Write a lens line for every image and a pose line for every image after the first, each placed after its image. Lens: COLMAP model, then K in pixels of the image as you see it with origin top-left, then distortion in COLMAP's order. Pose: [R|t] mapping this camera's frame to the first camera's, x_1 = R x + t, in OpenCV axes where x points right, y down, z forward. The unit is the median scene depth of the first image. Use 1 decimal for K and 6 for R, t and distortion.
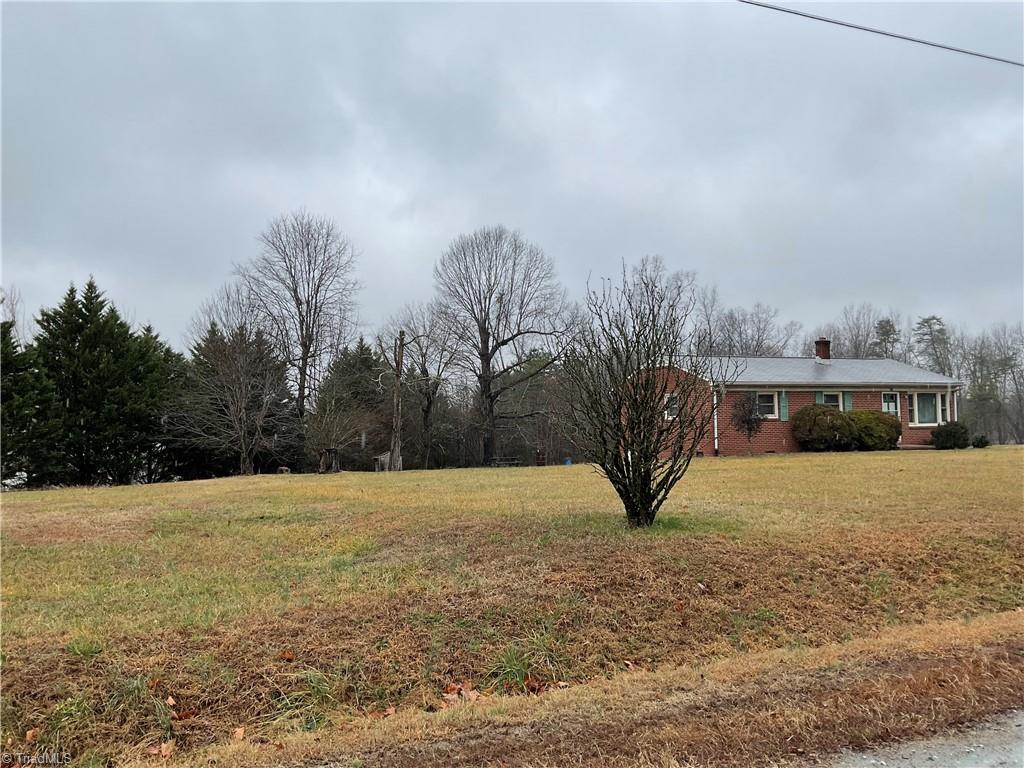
lens RADIAL K [[845.1, 0, 510.6], [0, 845.1, 383.5], [0, 0, 1]] dist [0.123309, -0.242808]
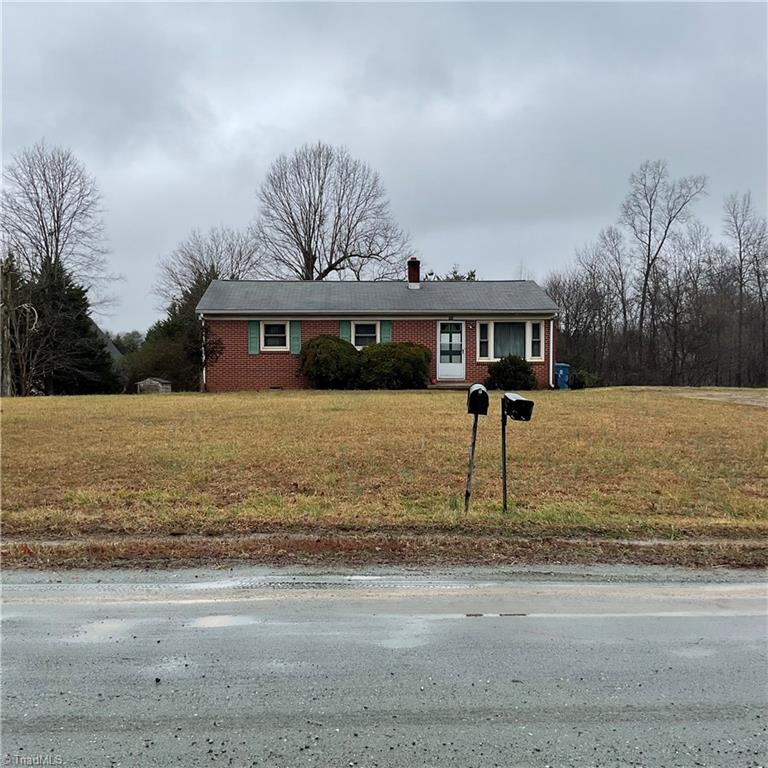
lens RADIAL K [[845.2, 0, 382.5], [0, 845.2, 383.7], [0, 0, 1]] dist [0.124960, -0.245693]
pose [[0.945689, 0.024175, -0.324172, 2.311299], [0.004968, 0.996040, 0.088771, -0.010925], [0.325034, -0.085560, 0.941824, 0.646224]]
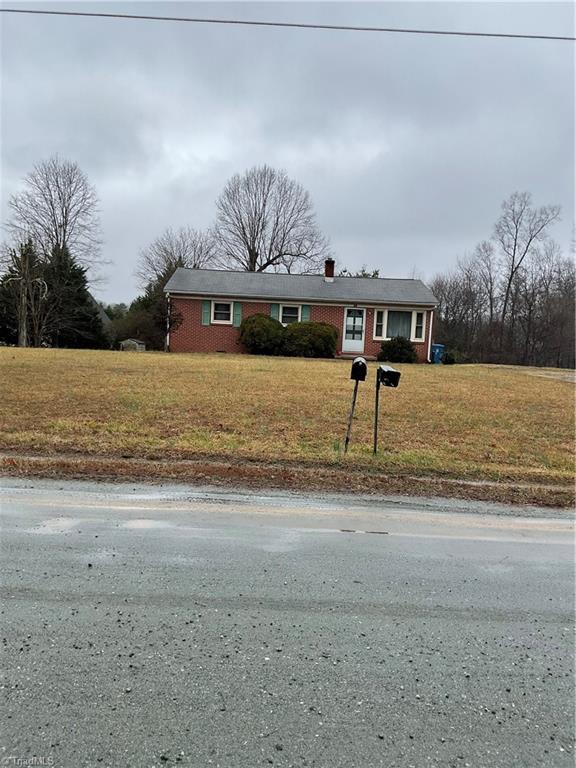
lens RADIAL K [[633.8, 0, 288.0], [0, 633.8, 384.0], [0, 0, 1]] dist [0.123309, -0.242808]
pose [[0.933976, 0.091059, -0.345538, 2.328064], [-0.044955, 0.989246, 0.139184, -0.011914], [0.354495, -0.114461, 0.928026, 0.658692]]
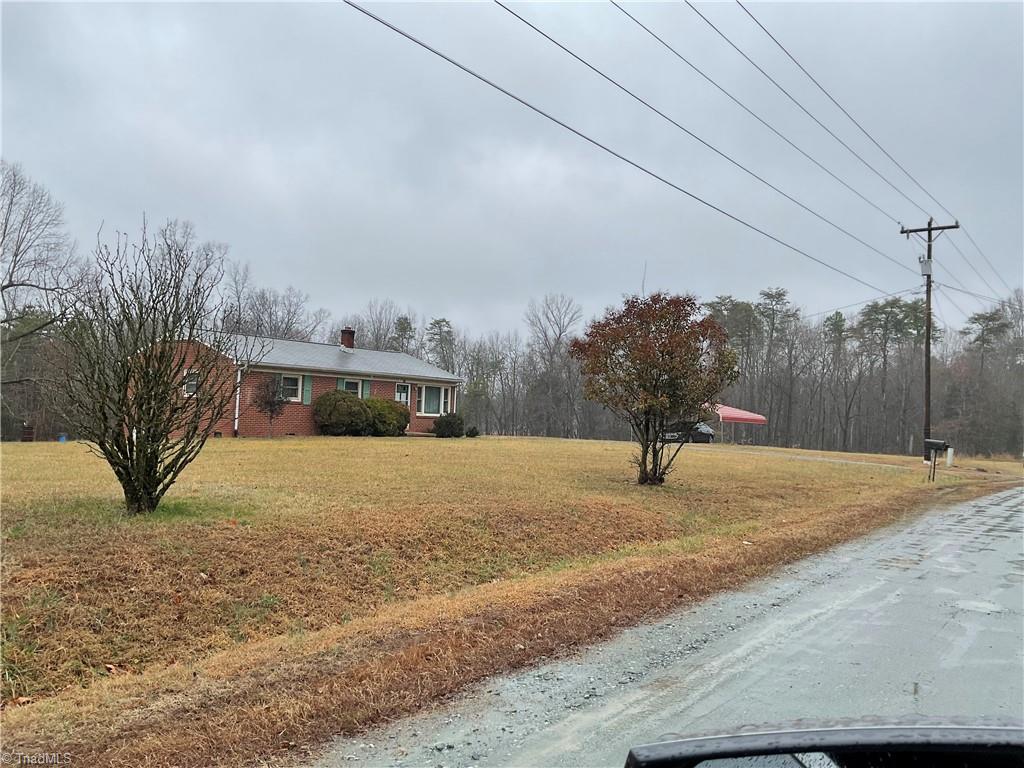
lens RADIAL K [[845.1, 0, 510.6], [0, 845.1, 383.5], [0, 0, 1]] dist [0.123309, -0.242808]
pose [[0.853331, 0.069089, 0.516771, 0.007218], [-0.080119, 0.996785, -0.000967, 0.000603], [-0.515176, -0.040578, 0.856123, 0.021923]]
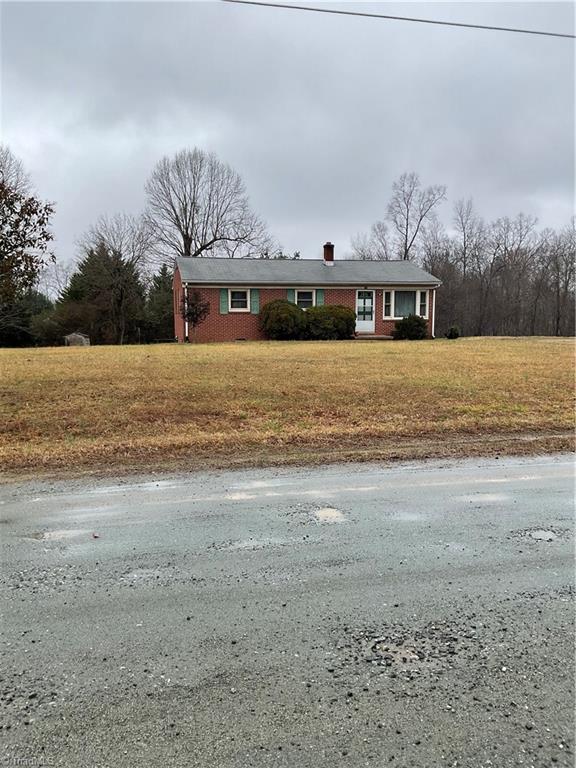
lens RADIAL K [[633.8, 0, 288.0], [0, 633.8, 384.0], [0, 0, 1]] dist [0.123309, -0.242808]
pose [[0.988372, 0.029728, -0.149122, 1.671092], [-0.005368, 0.986913, 0.161165, -0.009605], [0.151961, -0.158490, 0.975597, 0.417188]]
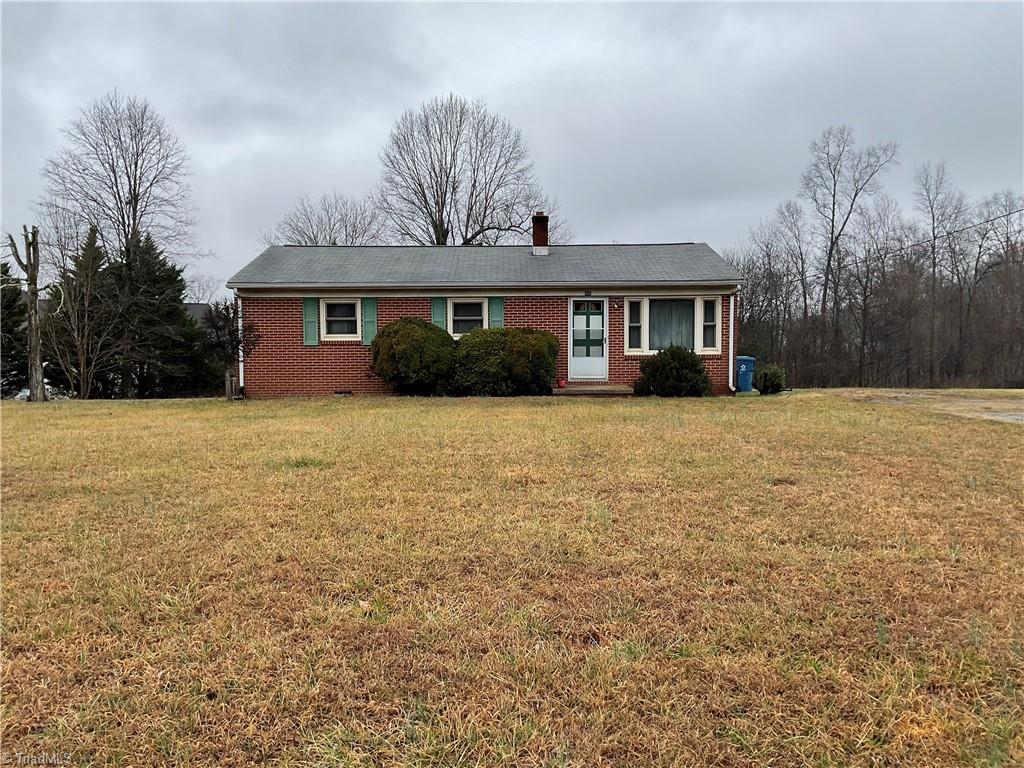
lens RADIAL K [[845.1, 0, 510.6], [0, 845.1, 383.5], [0, 0, 1]] dist [0.123309, -0.242808]
pose [[0.930194, 0.027526, -0.366034, 2.167881], [0.010627, 0.994747, 0.101811, 0.031035], [0.366914, -0.098594, 0.925015, 1.501102]]
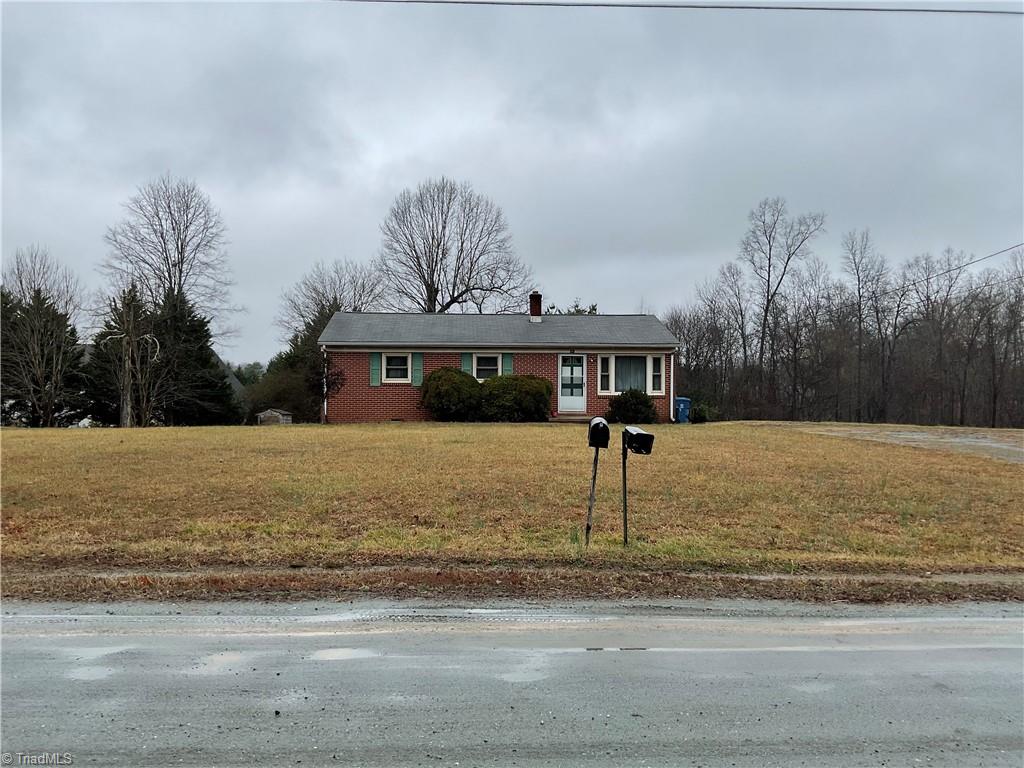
lens RADIAL K [[845.1, 0, 510.6], [0, 845.1, 383.5], [0, 0, 1]] dist [0.123309, -0.242808]
pose [[0.948146, 0.018285, -0.317308, 2.312544], [-0.002465, 0.998737, 0.050186, -0.011472], [0.317825, -0.046802, 0.946993, 0.641291]]
